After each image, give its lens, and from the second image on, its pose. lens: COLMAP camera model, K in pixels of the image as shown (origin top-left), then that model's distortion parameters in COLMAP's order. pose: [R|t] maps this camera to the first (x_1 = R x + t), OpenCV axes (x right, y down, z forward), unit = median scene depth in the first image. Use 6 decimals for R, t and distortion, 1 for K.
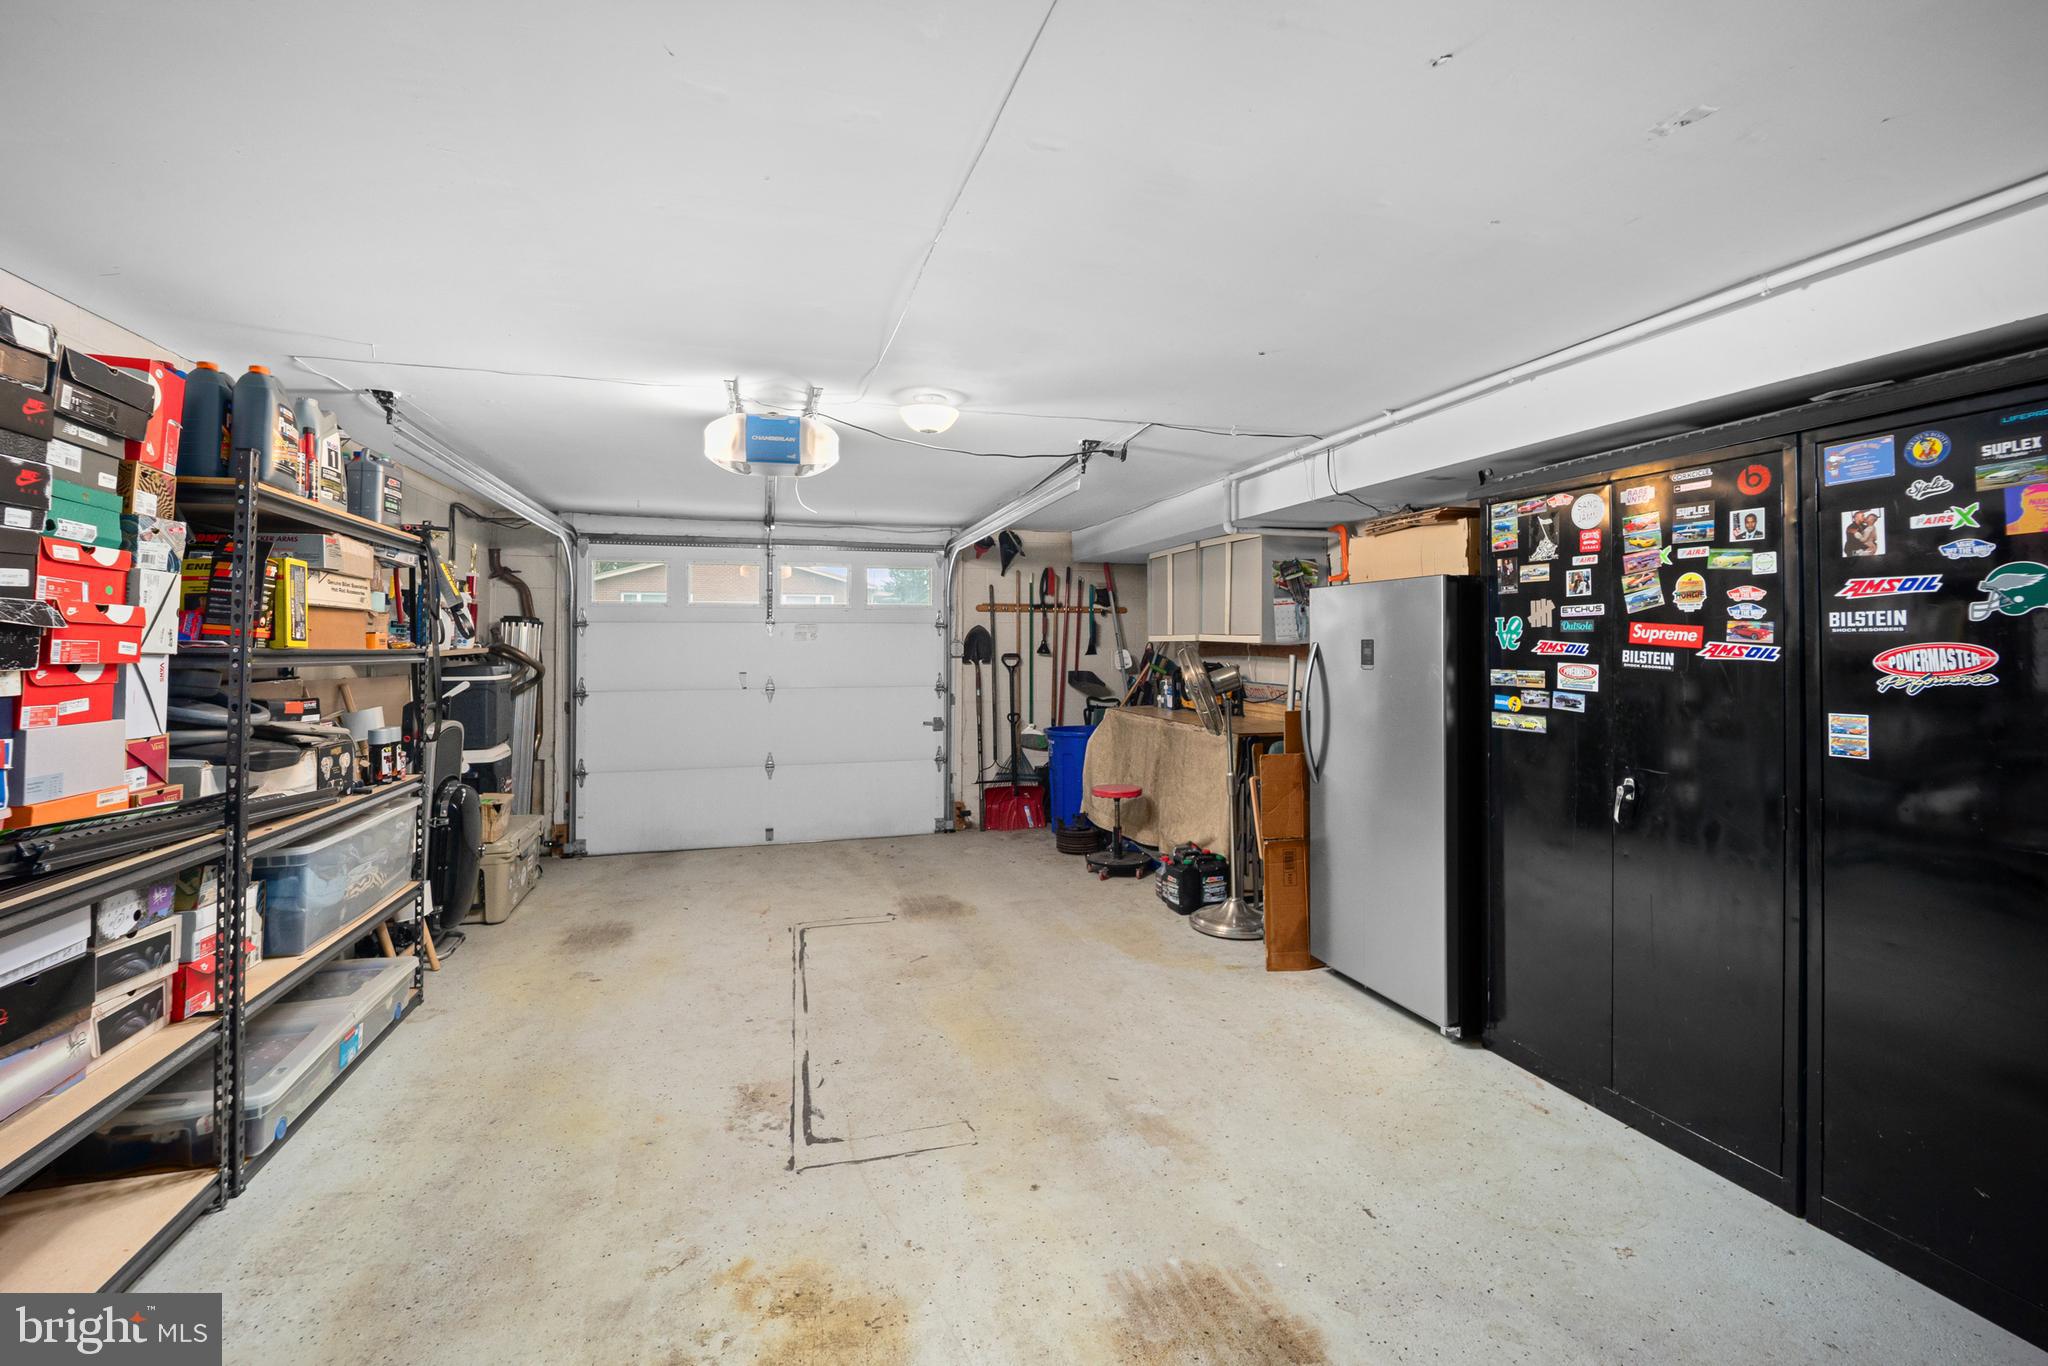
lens RADIAL K [[844.5, 0, 1021.2], [0, 844.5, 664.5], [0, 0, 1]] dist [-0.011790, -0.000085]
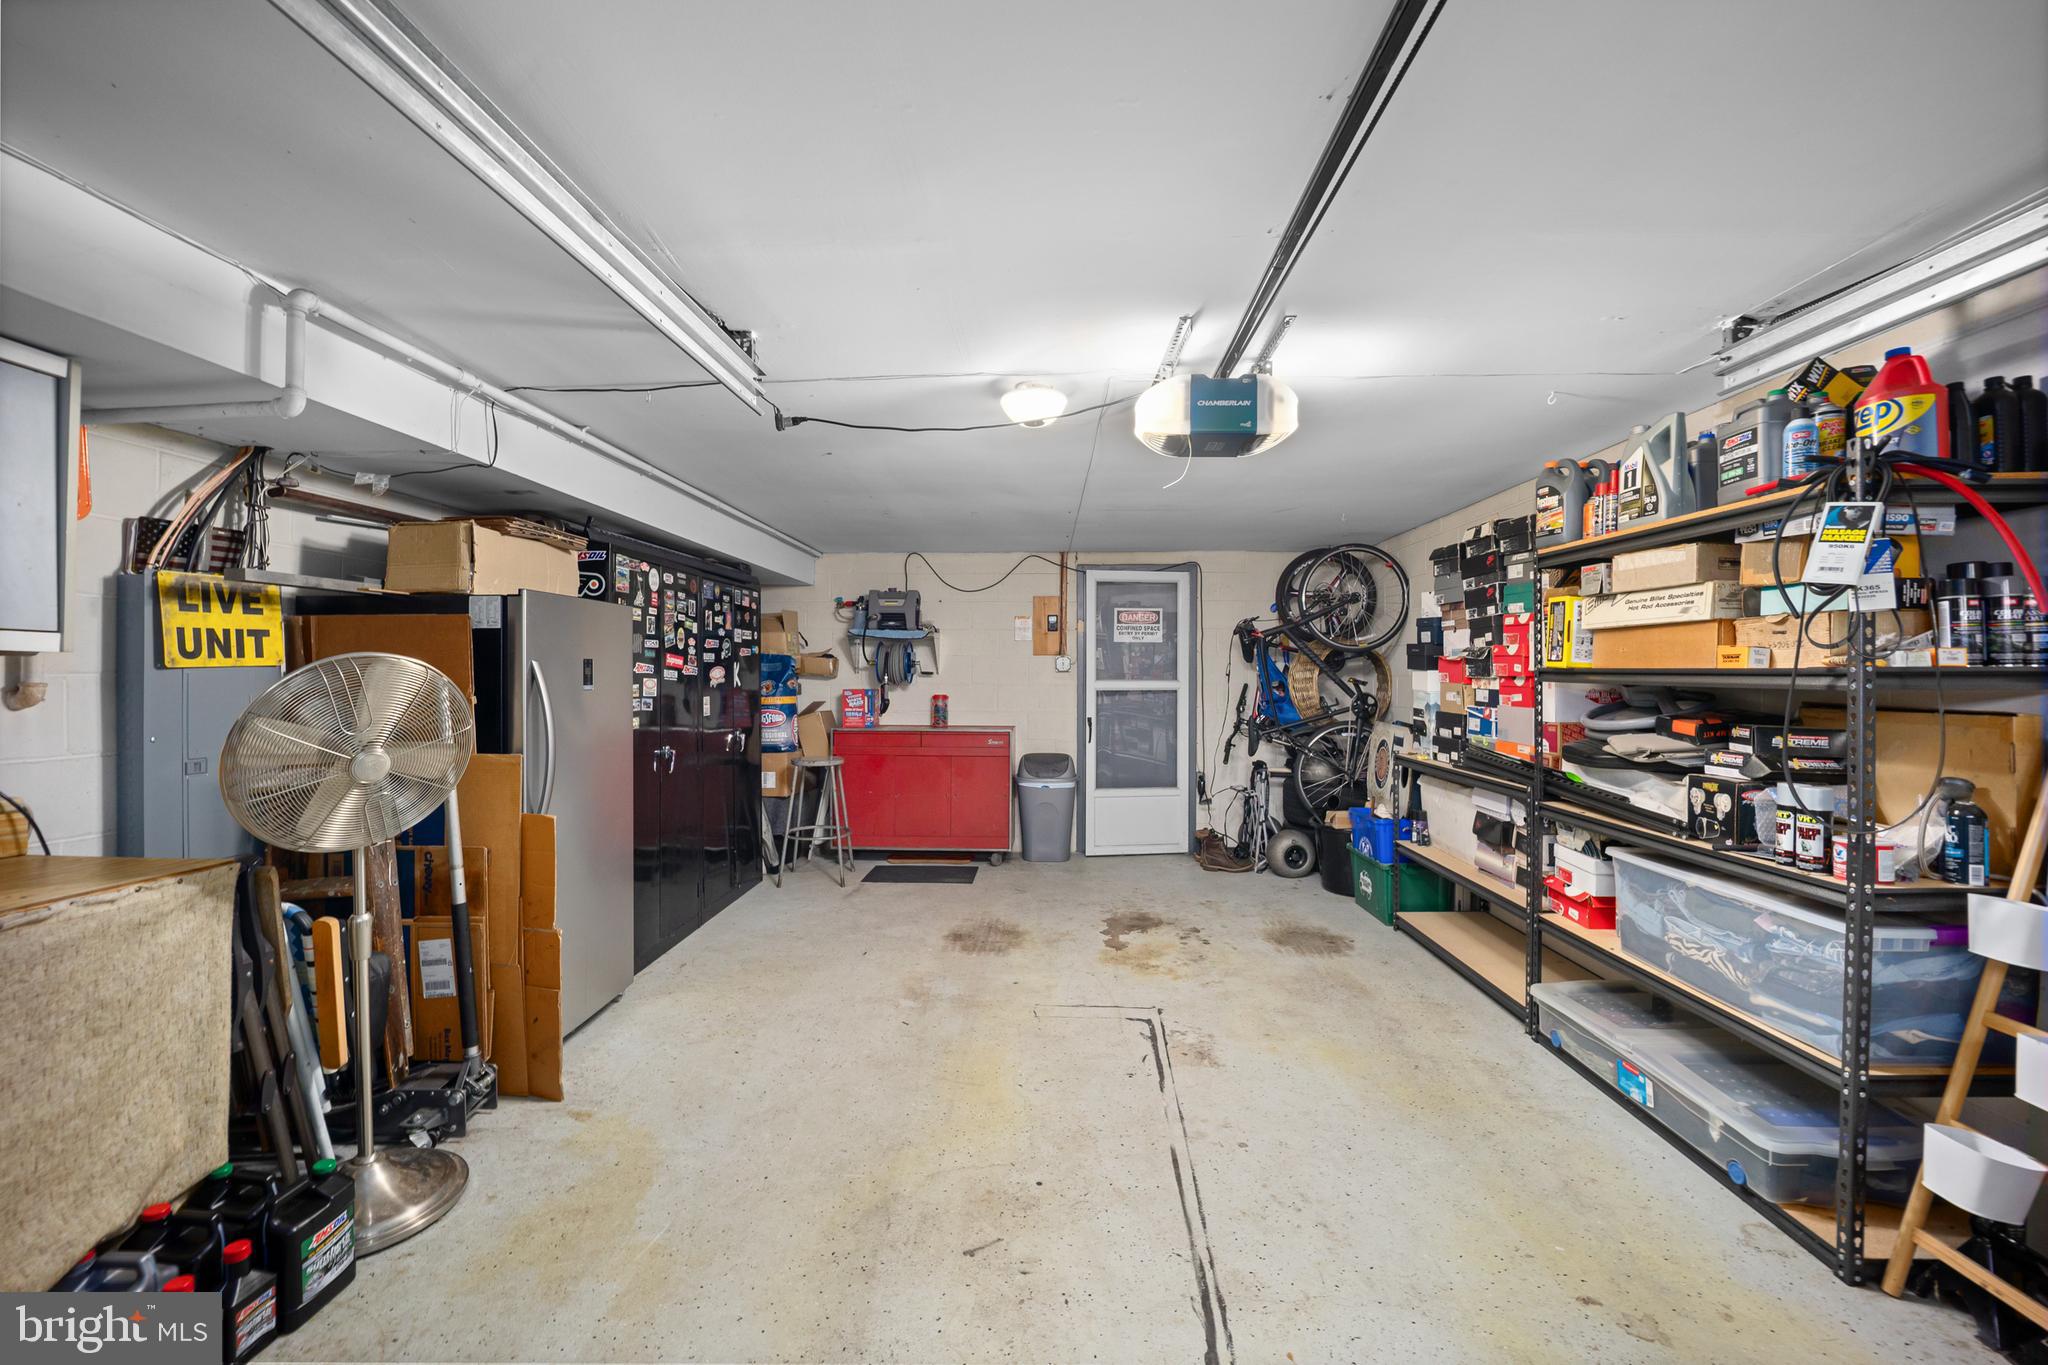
lens RADIAL K [[844.5, 0, 1021.2], [0, 844.5, 664.0], [0, 0, 1]] dist [-0.011790, -0.000085]
pose [[-0.944269, 0.003240, 0.329158, -0.462826], [0.006360, 0.999944, 0.008404, -0.035432], [-0.329113, 0.010029, -0.944237, 2.150815]]
